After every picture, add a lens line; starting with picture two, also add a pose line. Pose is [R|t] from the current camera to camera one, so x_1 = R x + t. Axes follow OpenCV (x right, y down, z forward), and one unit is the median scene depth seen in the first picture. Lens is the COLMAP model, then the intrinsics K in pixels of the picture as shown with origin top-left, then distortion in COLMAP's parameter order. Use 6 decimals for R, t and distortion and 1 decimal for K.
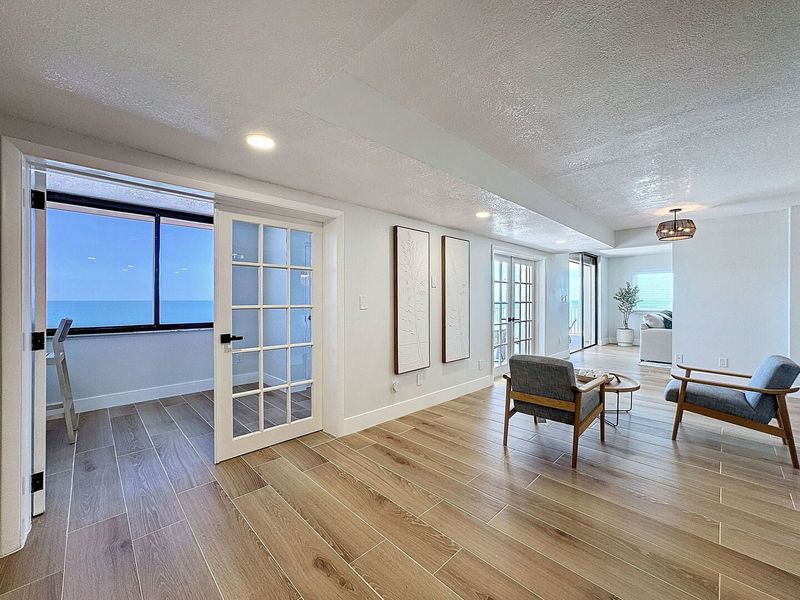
lens RADIAL K [[324.9, 0, 401.5], [0, 324.9, 302.1], [0, 0, 1]] dist [-0.028933, 0.005608]
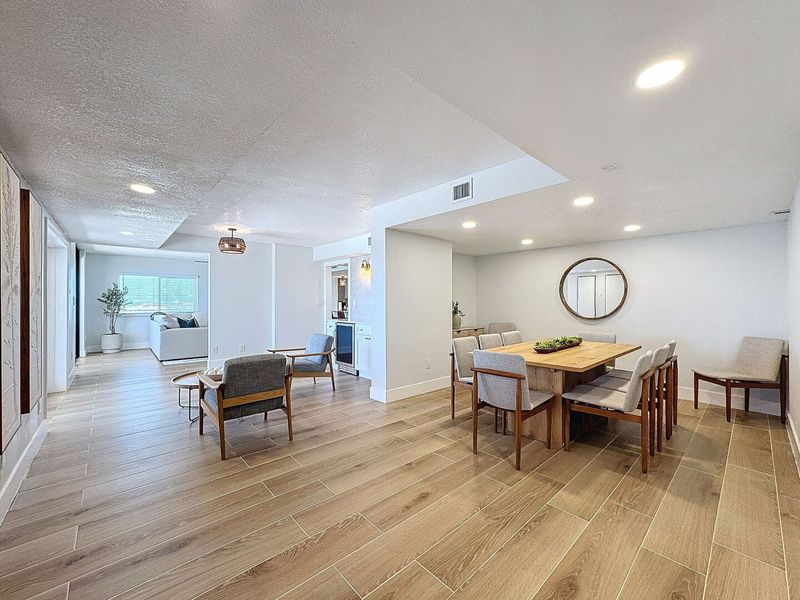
lens RADIAL K [[324.9, 0, 401.5], [0, 324.9, 302.1], [0, 0, 1]] dist [-0.028933, 0.005608]
pose [[0.030055, -0.003606, 0.999542, -0.379879], [0.010716, 0.999937, 0.003285, -0.001982], [-0.999491, 0.010612, 0.030092, 0.310968]]
